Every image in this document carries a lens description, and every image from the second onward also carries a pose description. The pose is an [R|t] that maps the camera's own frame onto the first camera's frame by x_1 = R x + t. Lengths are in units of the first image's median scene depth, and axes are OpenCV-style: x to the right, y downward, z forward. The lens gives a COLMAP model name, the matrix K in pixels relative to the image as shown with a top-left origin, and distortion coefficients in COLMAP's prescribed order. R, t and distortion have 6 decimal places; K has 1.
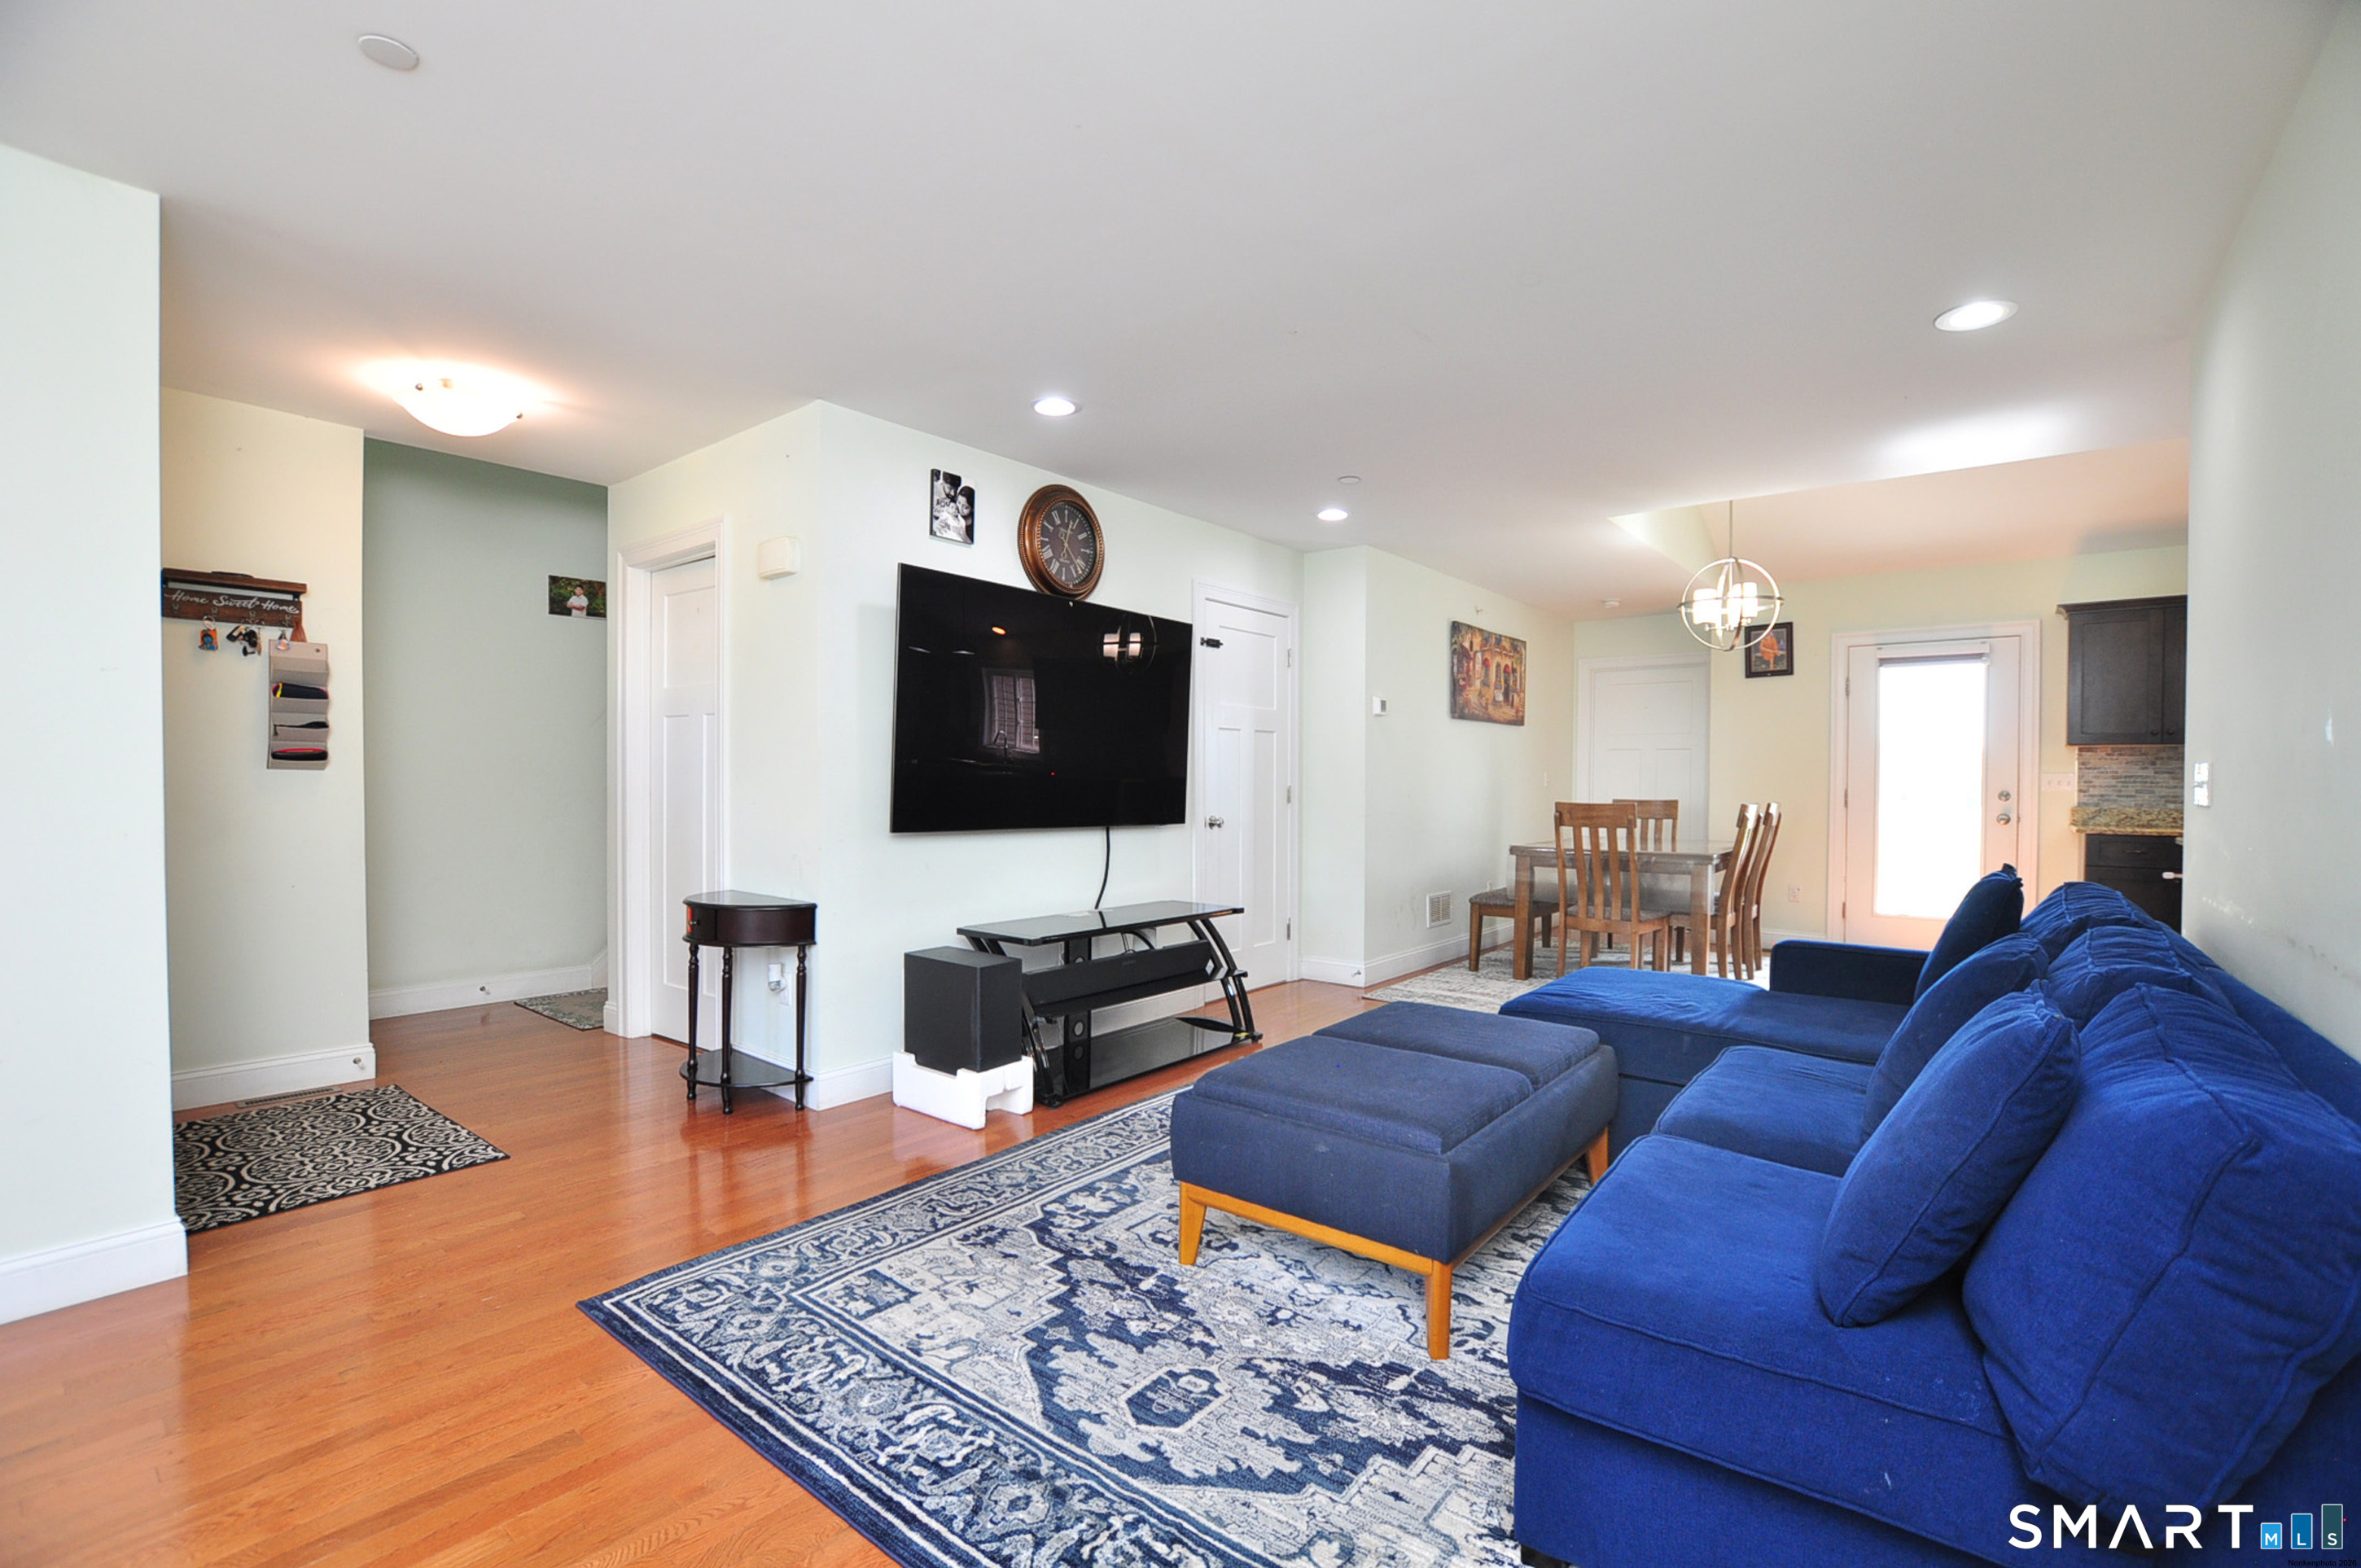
lens RADIAL K [[1042.1, 0, 1180.5], [0, 1042.1, 784.0], [0, 0, 1]] dist [-0.037517, 0.000370]
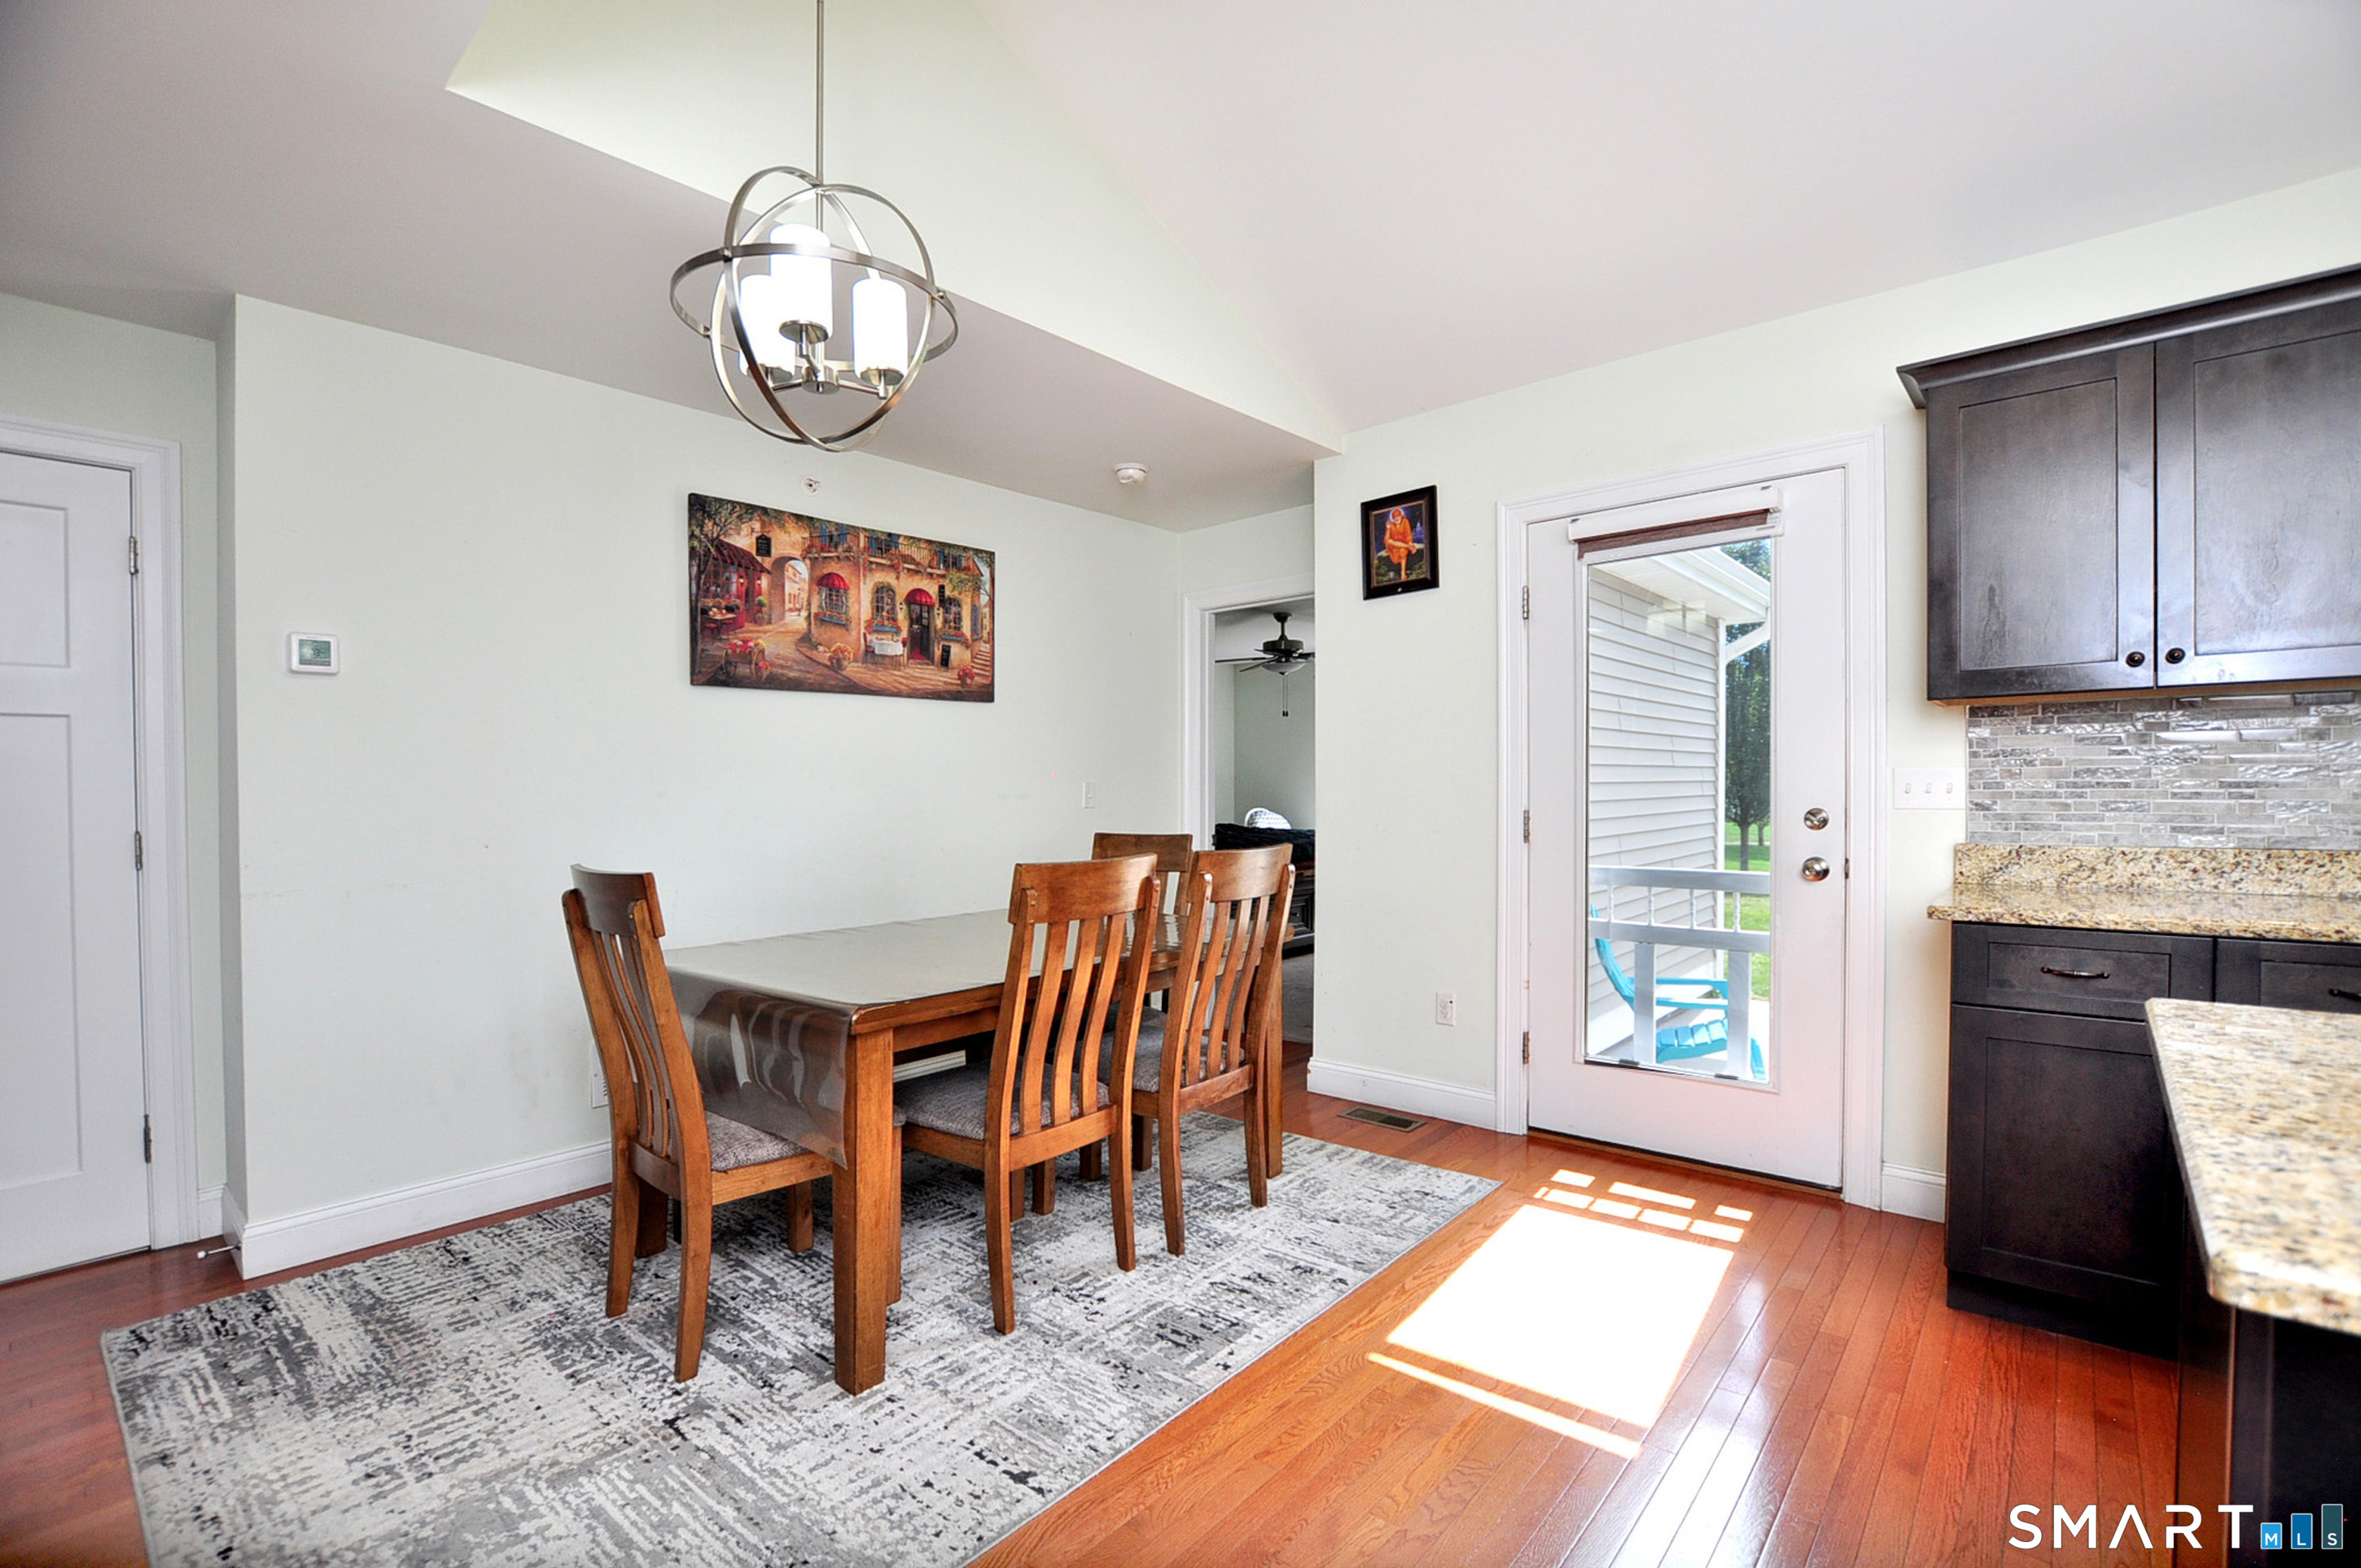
lens RADIAL K [[1042.1, 0, 1180.5], [0, 1042.1, 784.0], [0, 0, 1]] dist [-0.037517, 0.000370]
pose [[0.999104, -0.021535, -0.036435, 0.493310], [0.021307, 0.999751, -0.006636, -0.006093], [0.036569, 0.005853, 0.999314, 0.480908]]
